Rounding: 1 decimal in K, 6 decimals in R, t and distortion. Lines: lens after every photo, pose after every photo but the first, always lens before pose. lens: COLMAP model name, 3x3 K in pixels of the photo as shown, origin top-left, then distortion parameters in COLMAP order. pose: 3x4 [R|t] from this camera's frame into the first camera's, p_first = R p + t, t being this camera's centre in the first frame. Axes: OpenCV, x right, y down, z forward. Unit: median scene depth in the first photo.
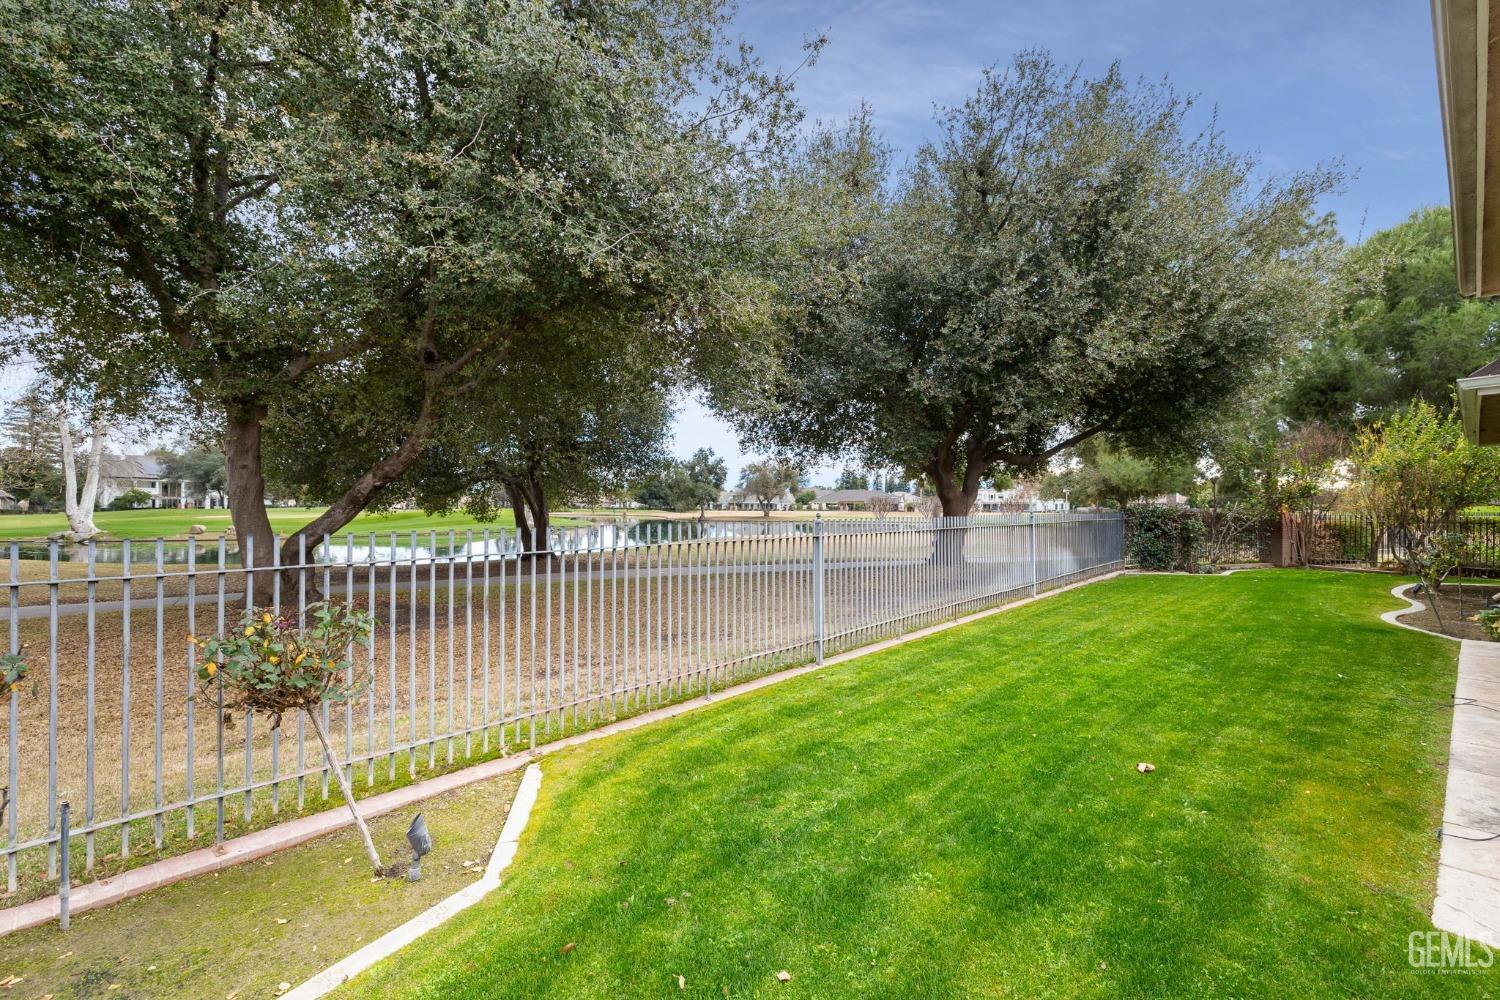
lens RADIAL K [[630.2, 0, 754.3], [0, 630.2, 500.4], [0, 0, 1]] dist [0.002264, 0.000106]
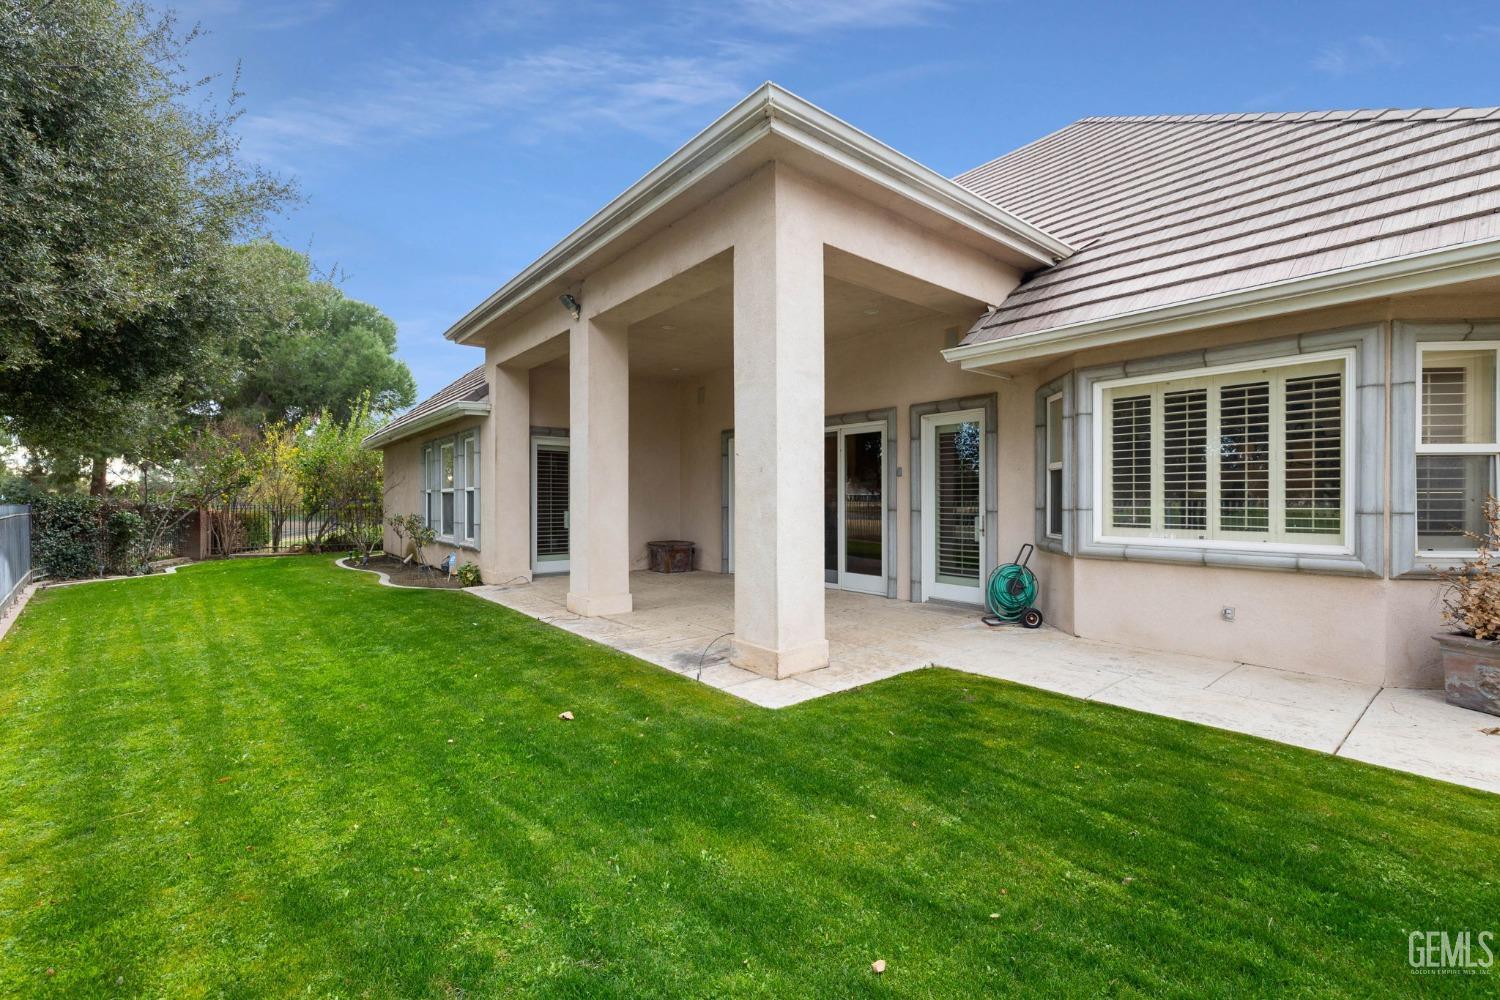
lens RADIAL K [[630.2, 0, 744.6], [0, 630.2, 499.7], [0, 0, 1]] dist [0.002264, 0.000106]
pose [[0.046381, -0.004311, 0.998915, -0.131748], [-0.003421, 0.999984, 0.004474, 0.008581], [-0.998918, -0.003624, 0.046366, 0.171043]]
